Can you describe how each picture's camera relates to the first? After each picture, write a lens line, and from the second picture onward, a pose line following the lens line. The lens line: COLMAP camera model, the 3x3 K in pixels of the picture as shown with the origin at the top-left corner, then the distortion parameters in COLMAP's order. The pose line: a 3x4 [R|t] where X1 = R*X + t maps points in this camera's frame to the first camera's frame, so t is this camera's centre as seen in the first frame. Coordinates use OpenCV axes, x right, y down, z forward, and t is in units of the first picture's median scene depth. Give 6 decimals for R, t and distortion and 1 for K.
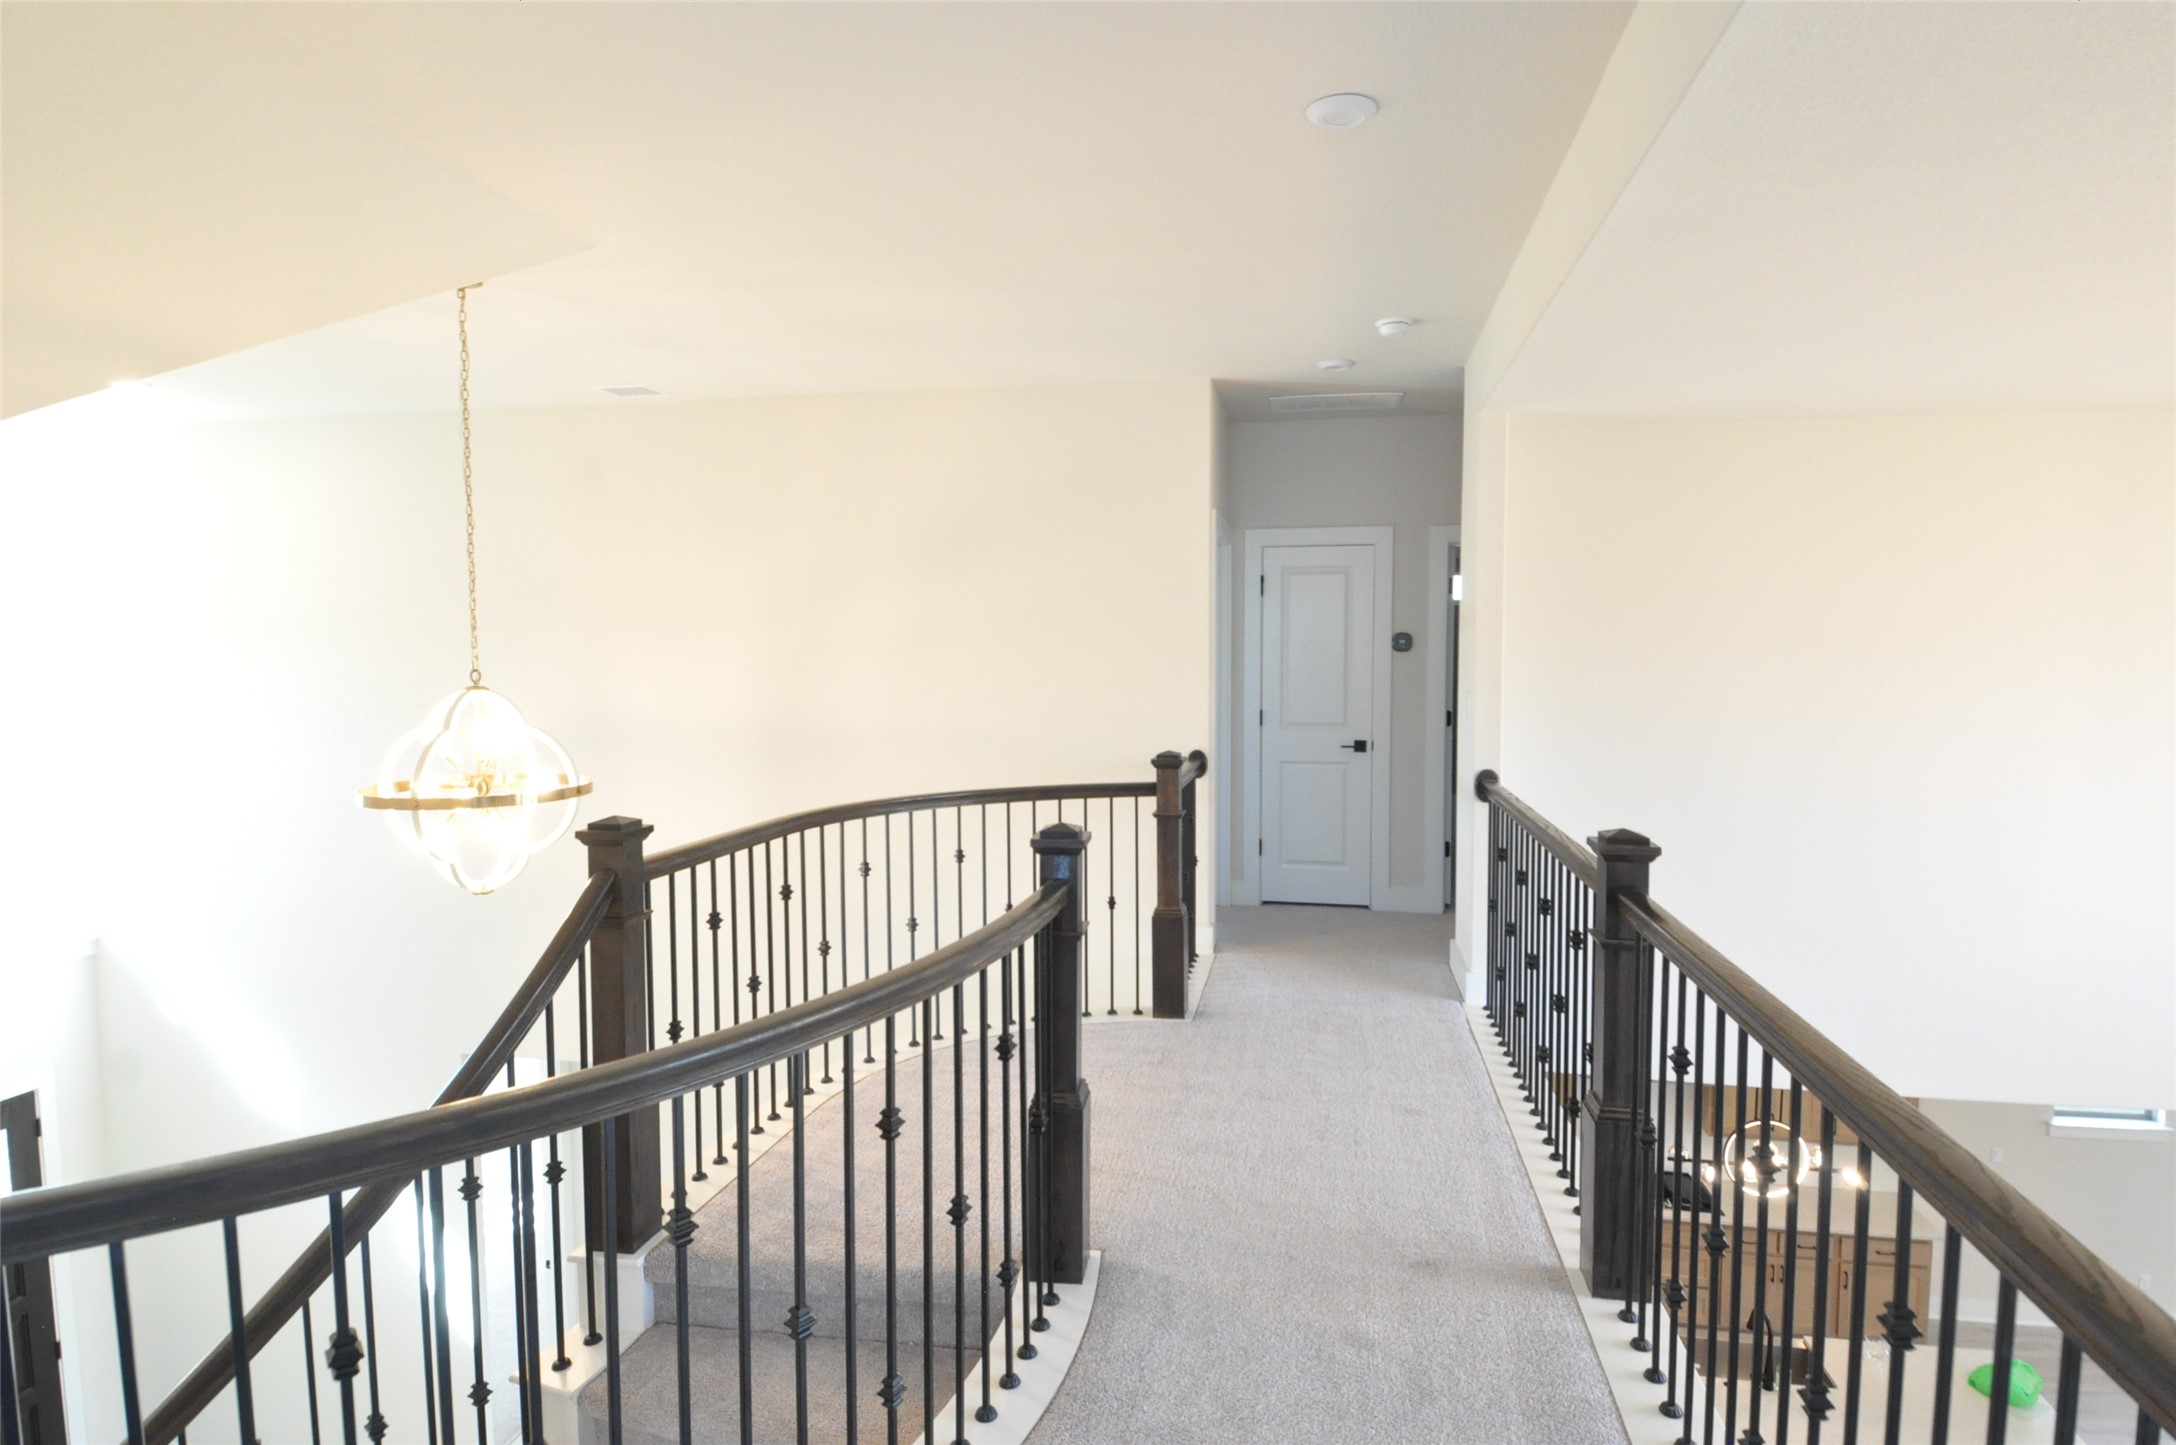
lens RADIAL K [[1133.7, 0, 1117.3], [0, 1133.7, 717.1], [0, 0, 1]] dist [0.051940, -0.055001]
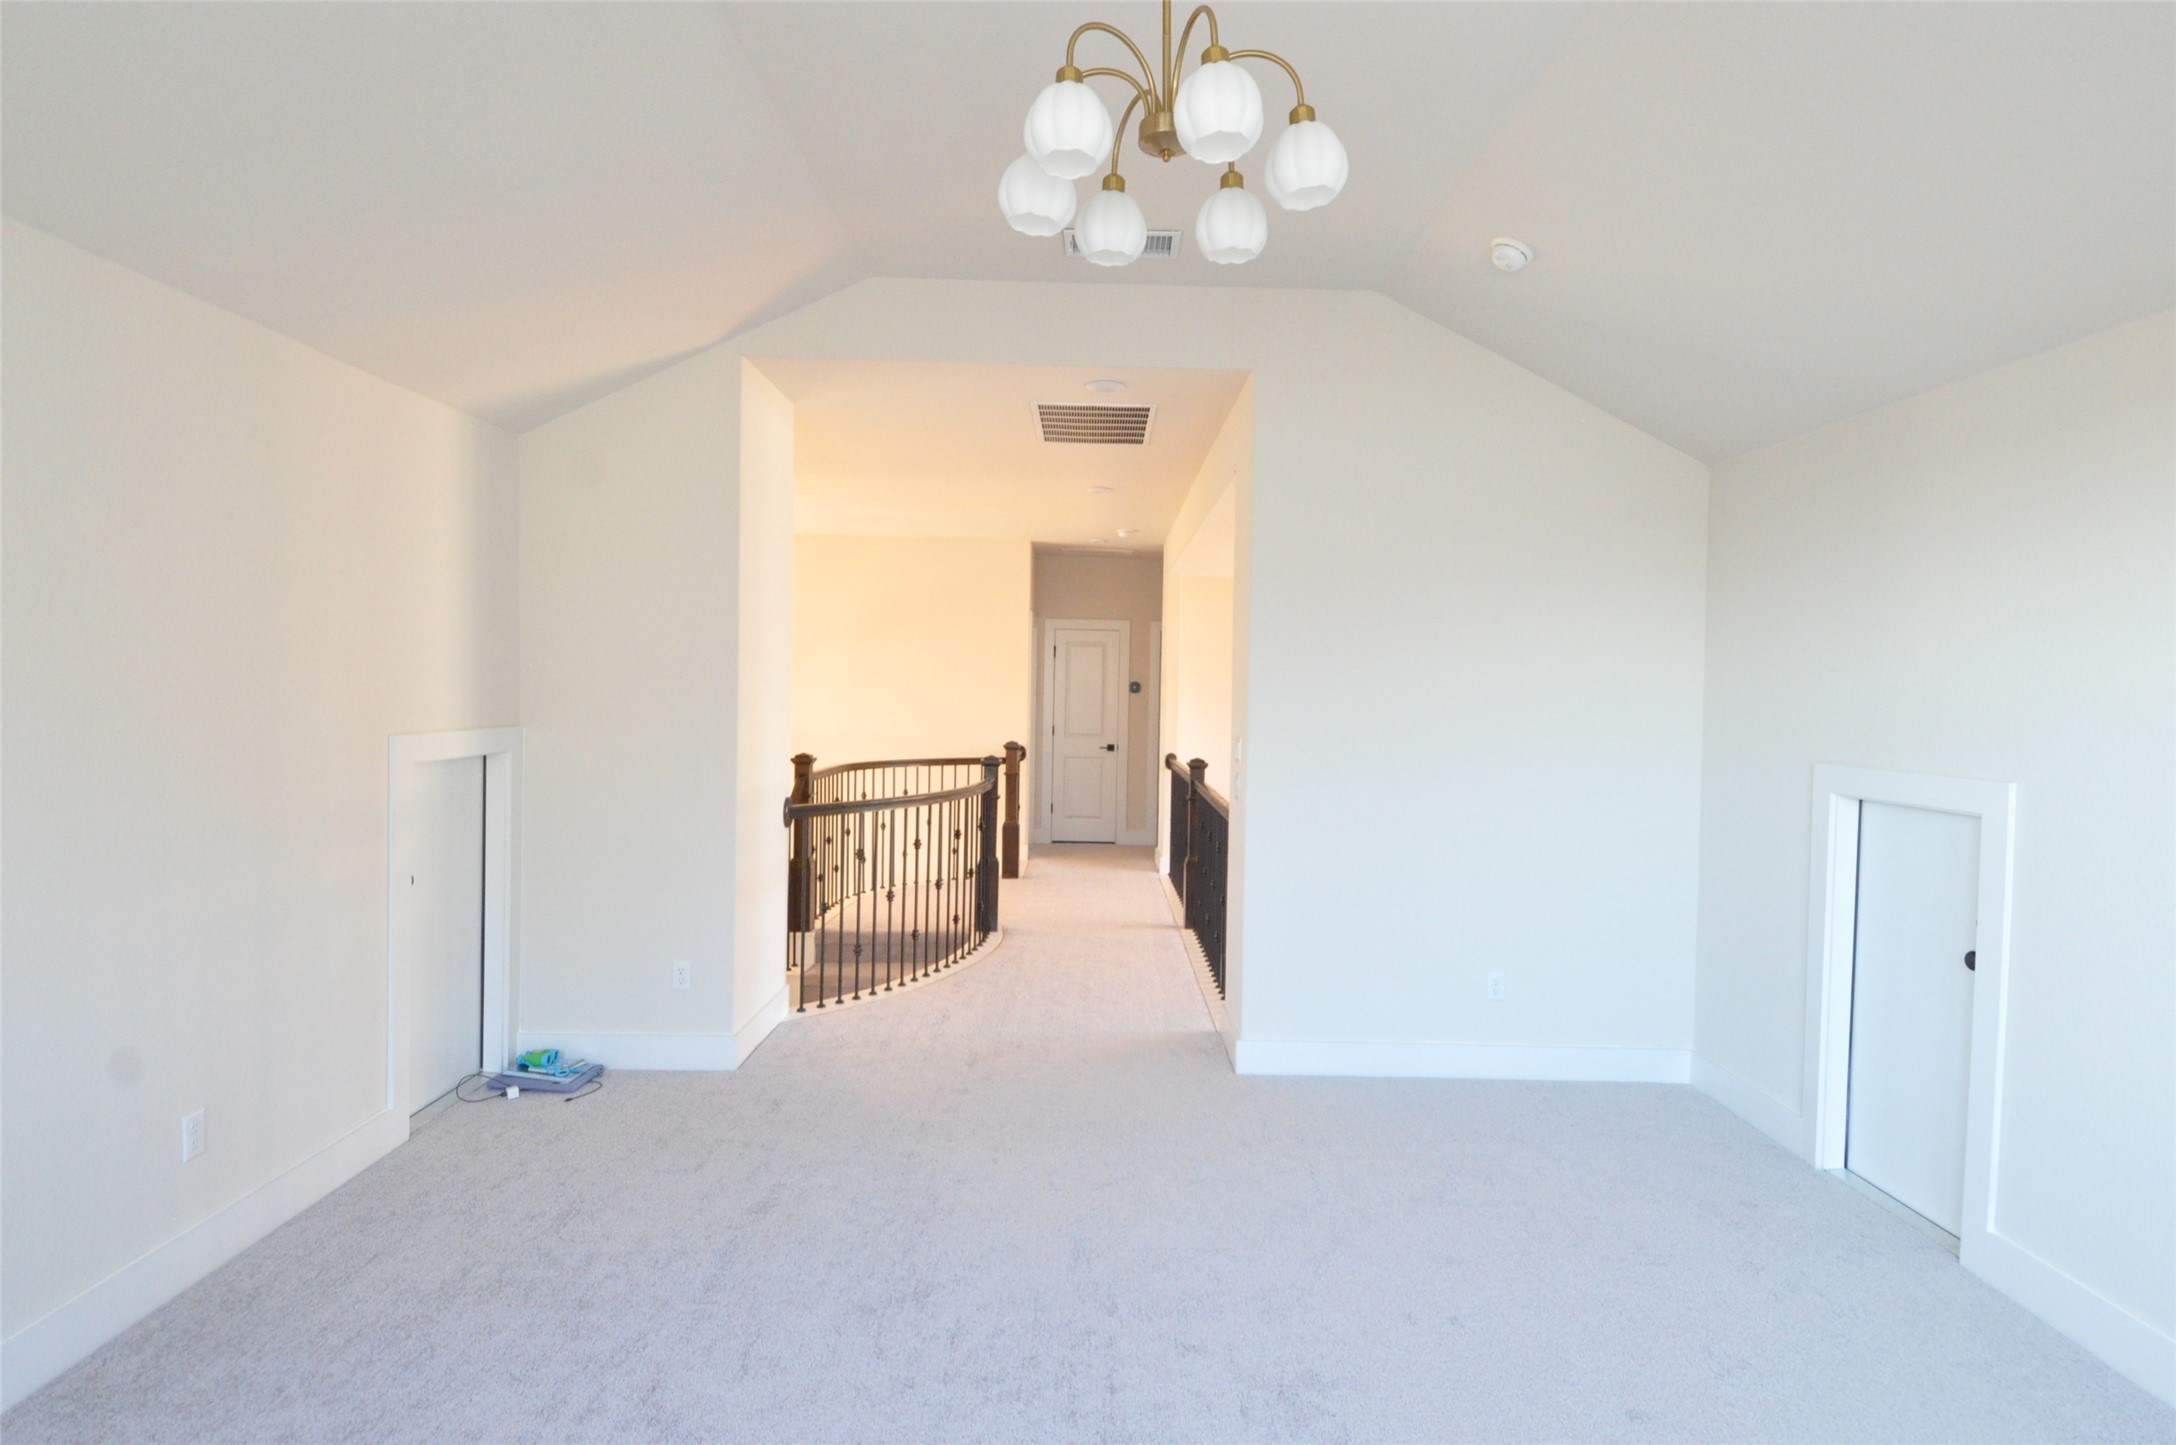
lens RADIAL K [[1133.7, 0, 1117.3], [0, 1133.7, 717.1], [0, 0, 1]] dist [0.051940, -0.055001]
pose [[0.978783, 0.016340, 0.204249, -0.150986], [-0.009217, 0.999317, -0.035775, 0.048792], [-0.204694, 0.033133, 0.978265, -0.808253]]
